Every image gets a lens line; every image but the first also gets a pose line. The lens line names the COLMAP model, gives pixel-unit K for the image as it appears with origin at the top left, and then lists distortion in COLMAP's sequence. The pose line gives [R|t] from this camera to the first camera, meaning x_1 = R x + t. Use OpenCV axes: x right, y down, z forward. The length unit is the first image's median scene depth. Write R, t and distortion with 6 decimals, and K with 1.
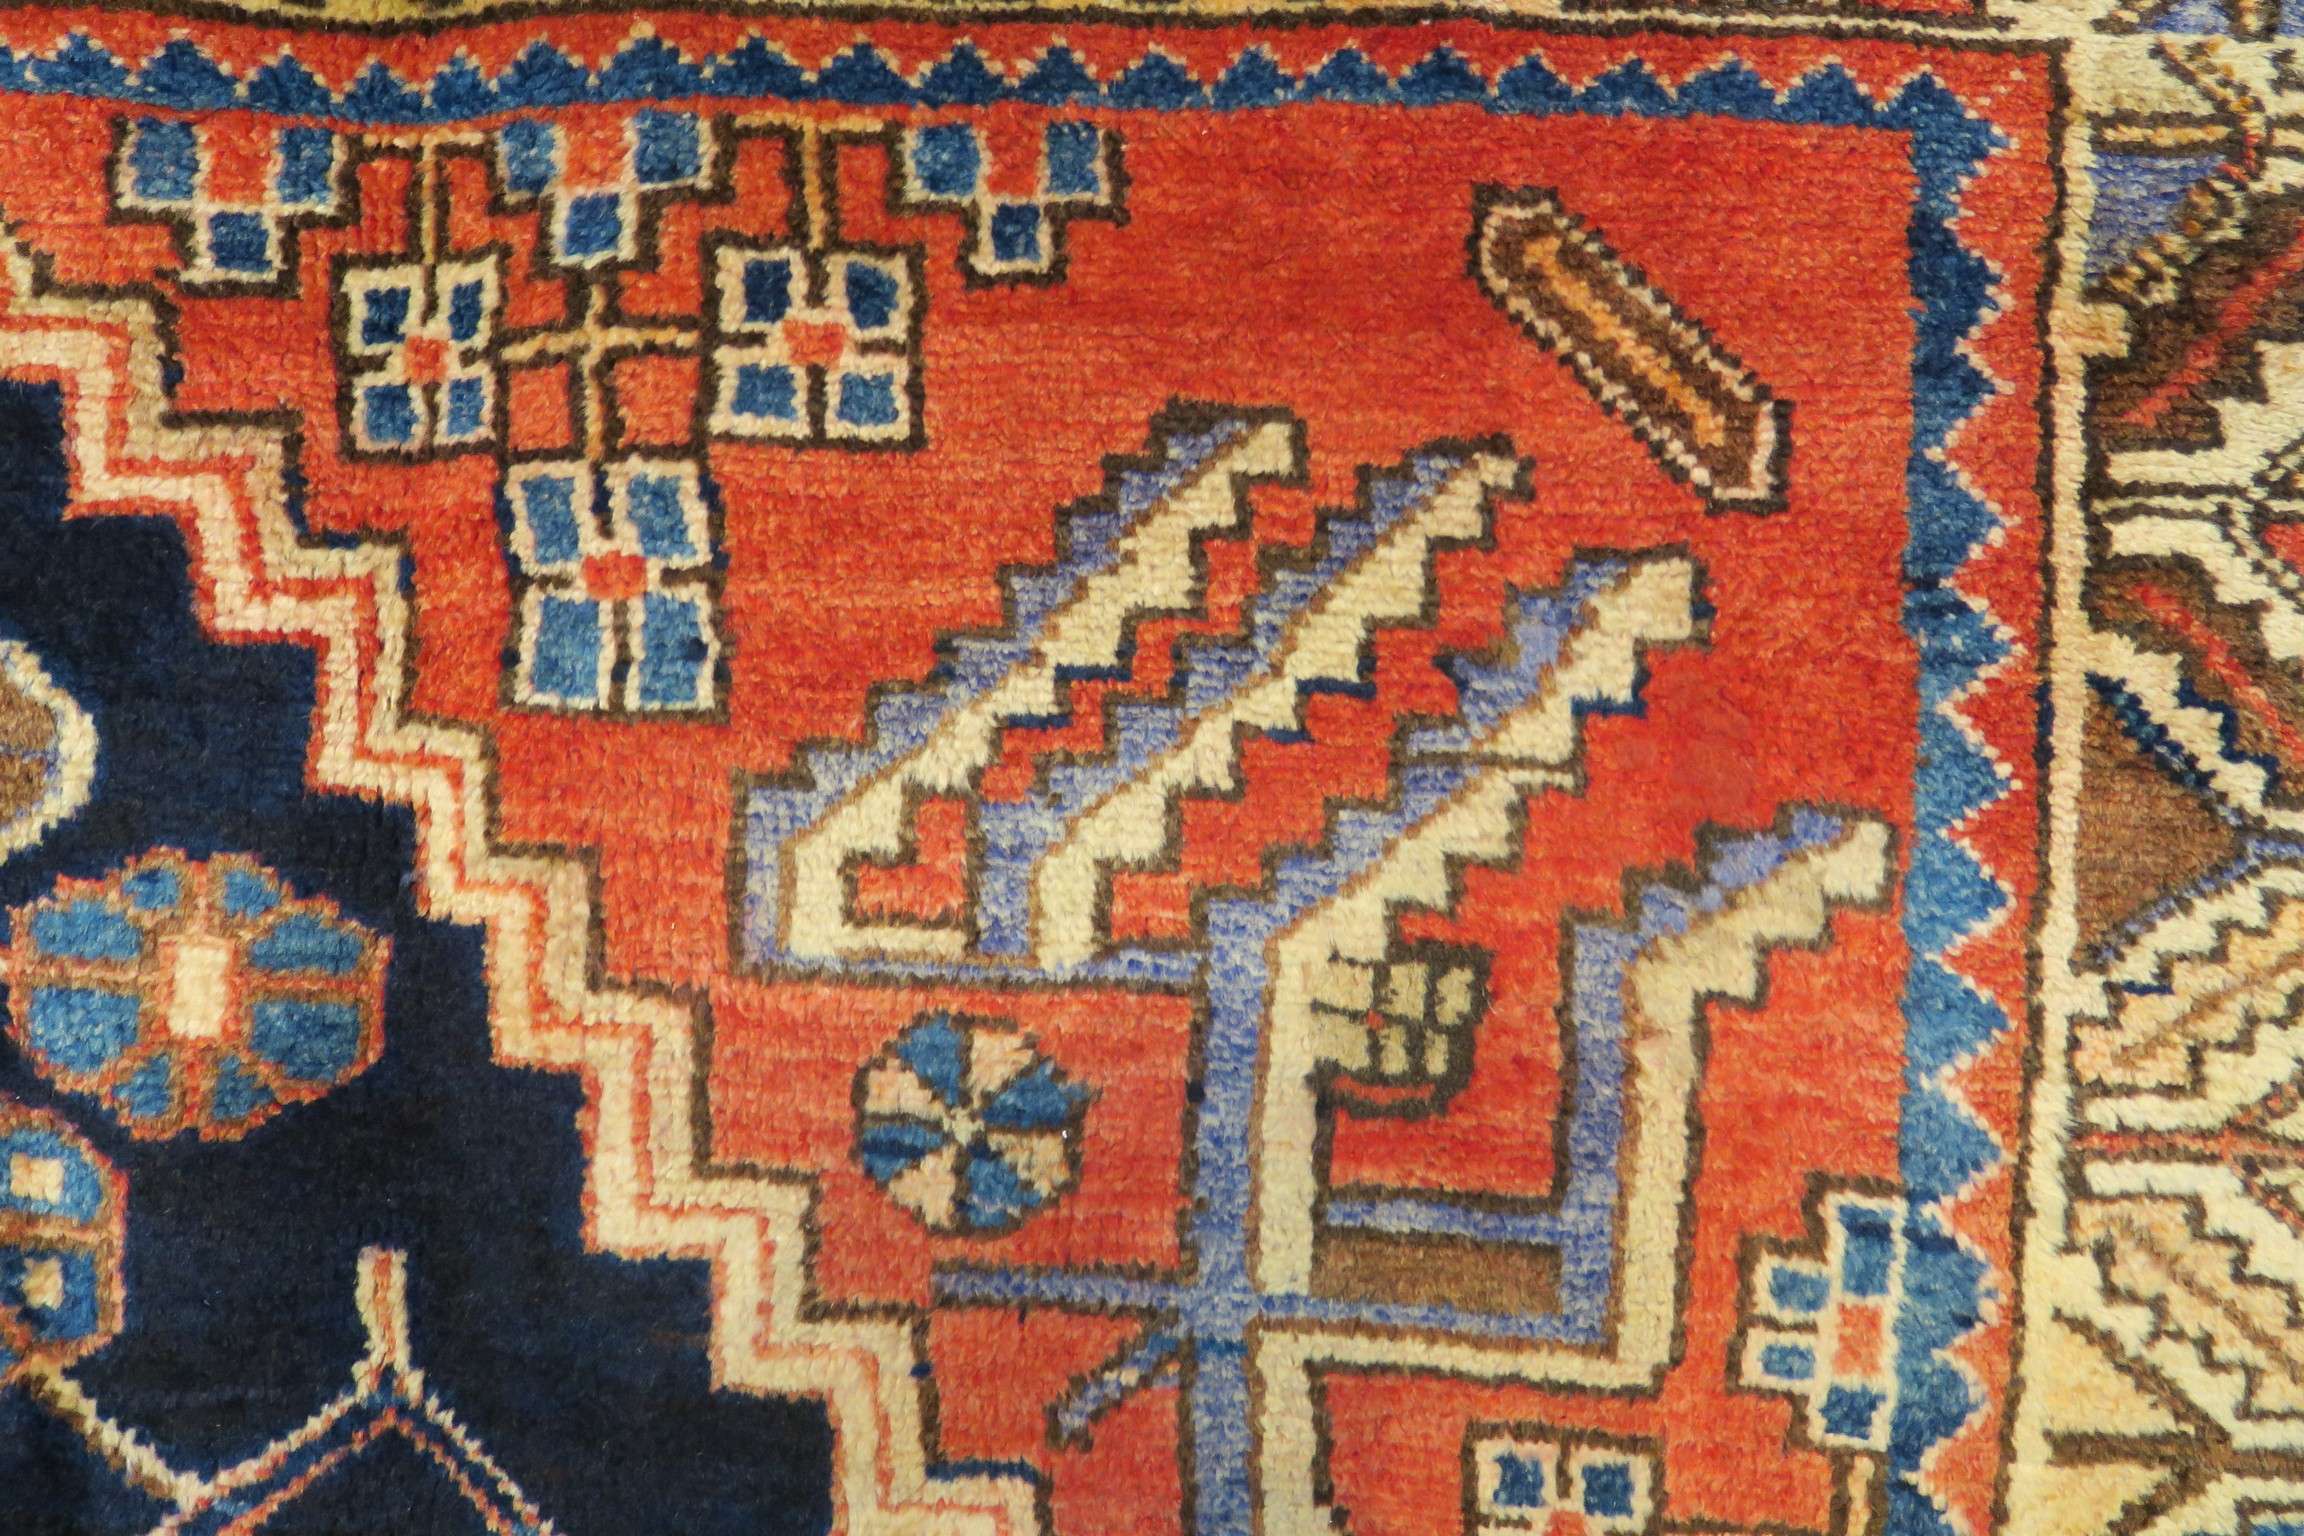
lens RADIAL K [[1590.8, 0, 1150.3], [0, 1590.8, 767.6], [0, 0, 1]] dist [-0.007607, -0.007300]
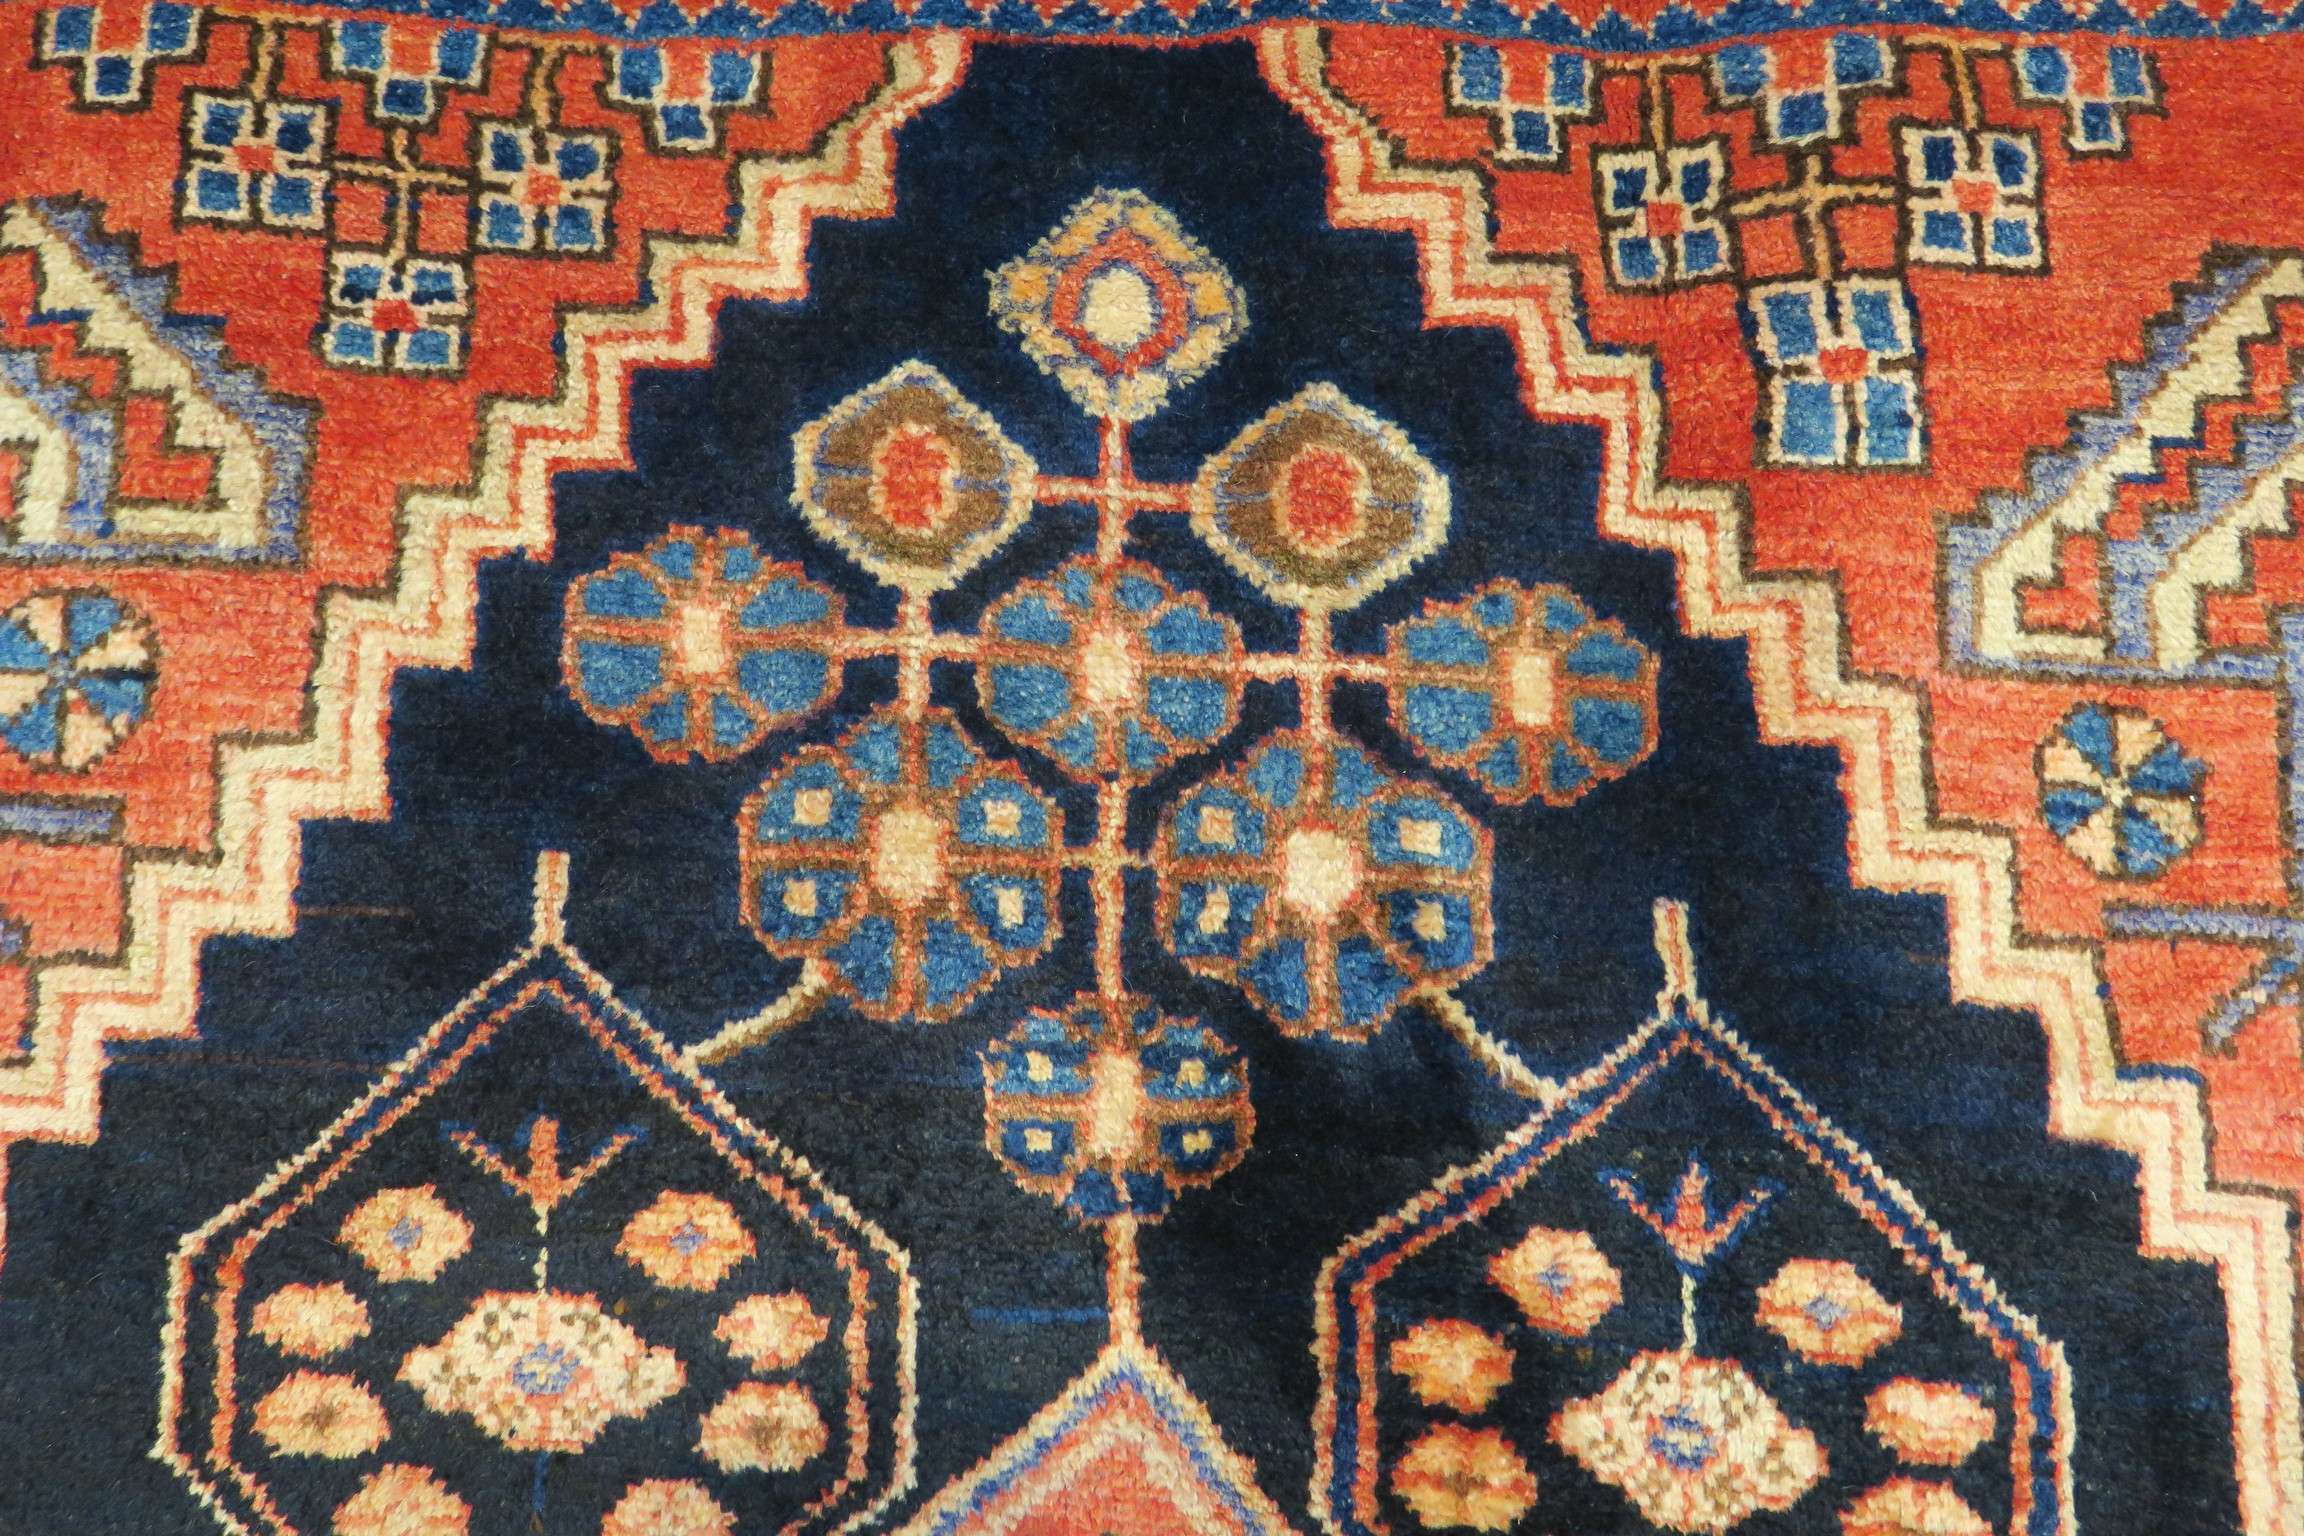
lens RADIAL K [[1590.8, 0, 1170.8], [0, 1590.8, 762.5], [0, 0, 1]] dist [-0.007607, -0.007300]
pose [[0.999616, -0.024363, 0.013200, -0.897028], [0.025902, 0.990804, -0.132805, 0.355544], [-0.009843, 0.133095, 0.991054, -0.241736]]
